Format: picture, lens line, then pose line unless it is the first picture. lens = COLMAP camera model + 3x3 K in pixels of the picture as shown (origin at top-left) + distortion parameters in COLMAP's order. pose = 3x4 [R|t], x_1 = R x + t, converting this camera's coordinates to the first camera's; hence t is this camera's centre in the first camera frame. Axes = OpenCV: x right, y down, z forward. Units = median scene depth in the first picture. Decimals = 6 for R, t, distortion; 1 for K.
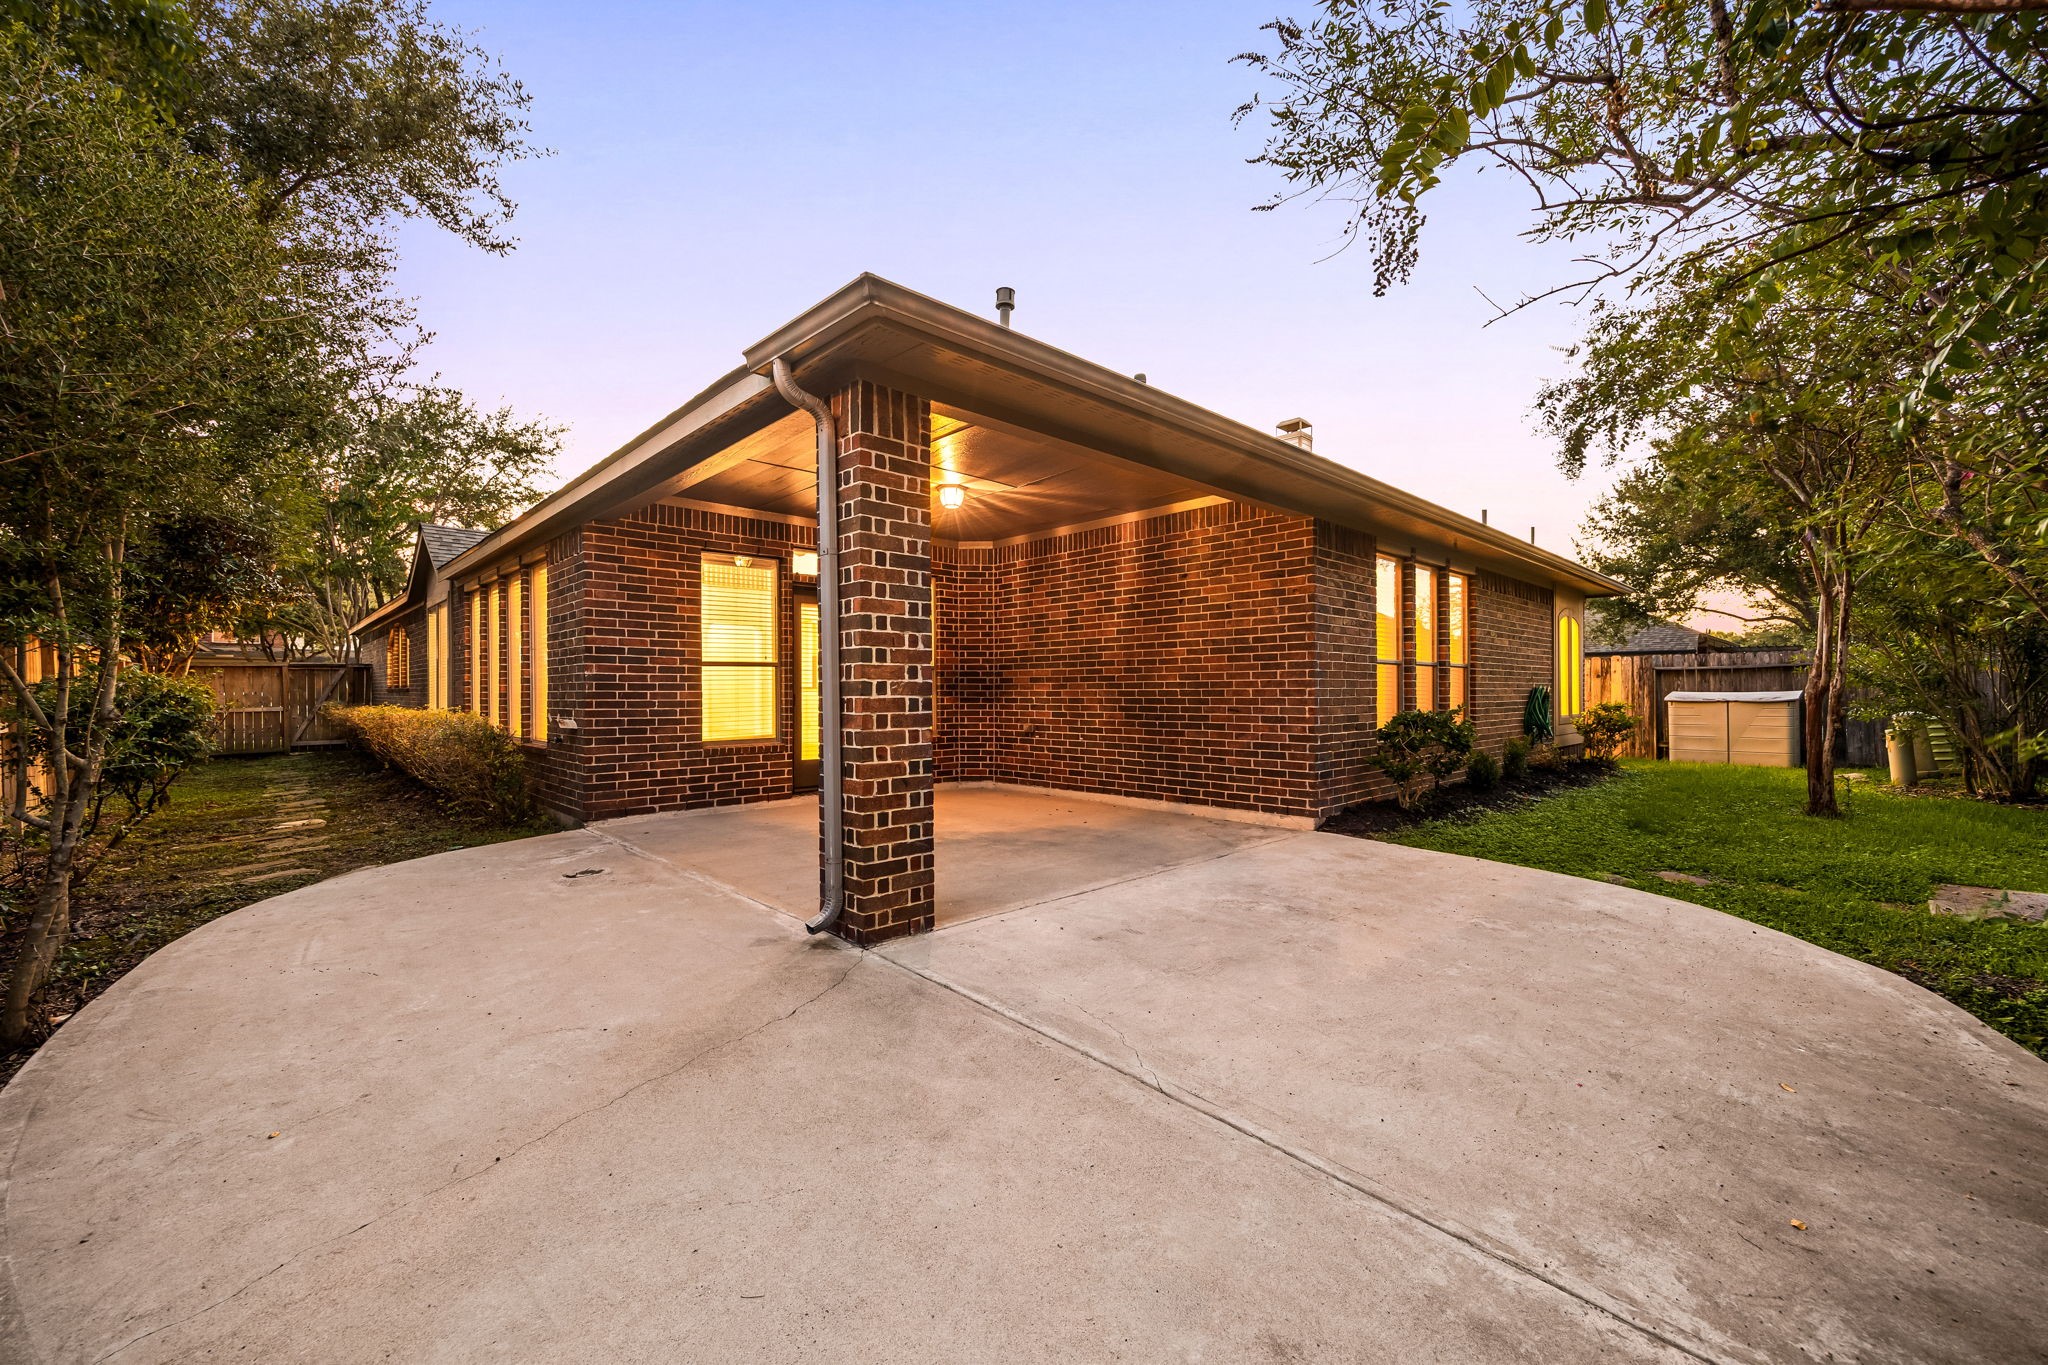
lens RADIAL K [[778.9, 0, 1028.1], [0, 778.9, 685.0], [0, 0, 1]] dist [-0.005109, 0.000082]
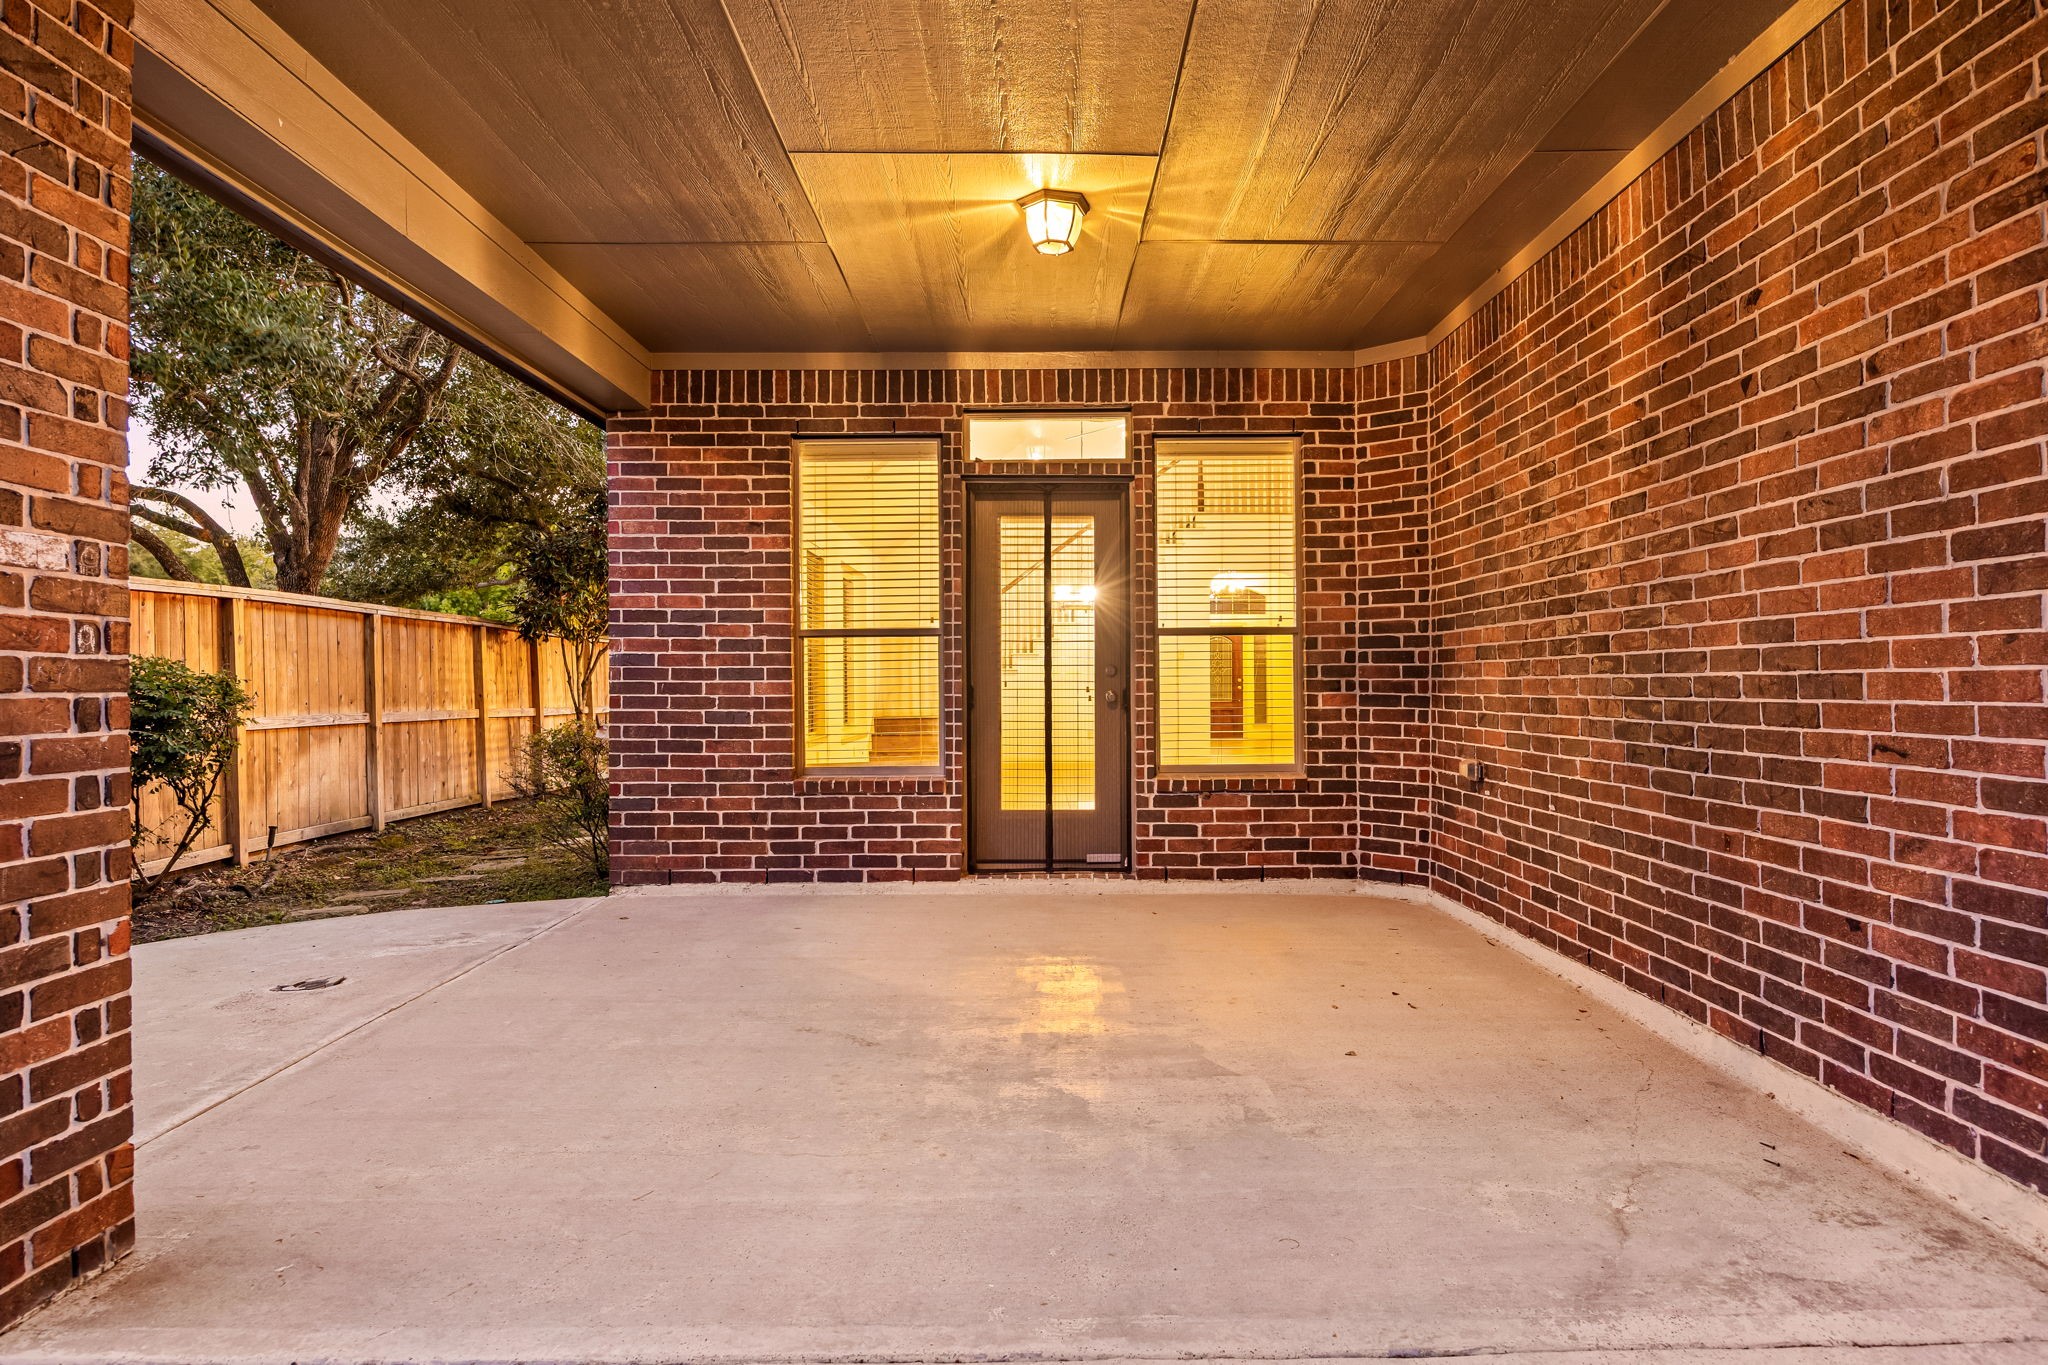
lens RADIAL K [[1176.3, 0, 1029.6], [0, 1176.3, 677.0], [0, 0, 1]] dist [-0.000986, 0.000793]
pose [[0.733242, -0.003199, -0.679960, 0.305087], [0.006378, 0.999977, 0.002172, 0.004291], [0.679938, -0.005929, 0.733246, 0.474908]]
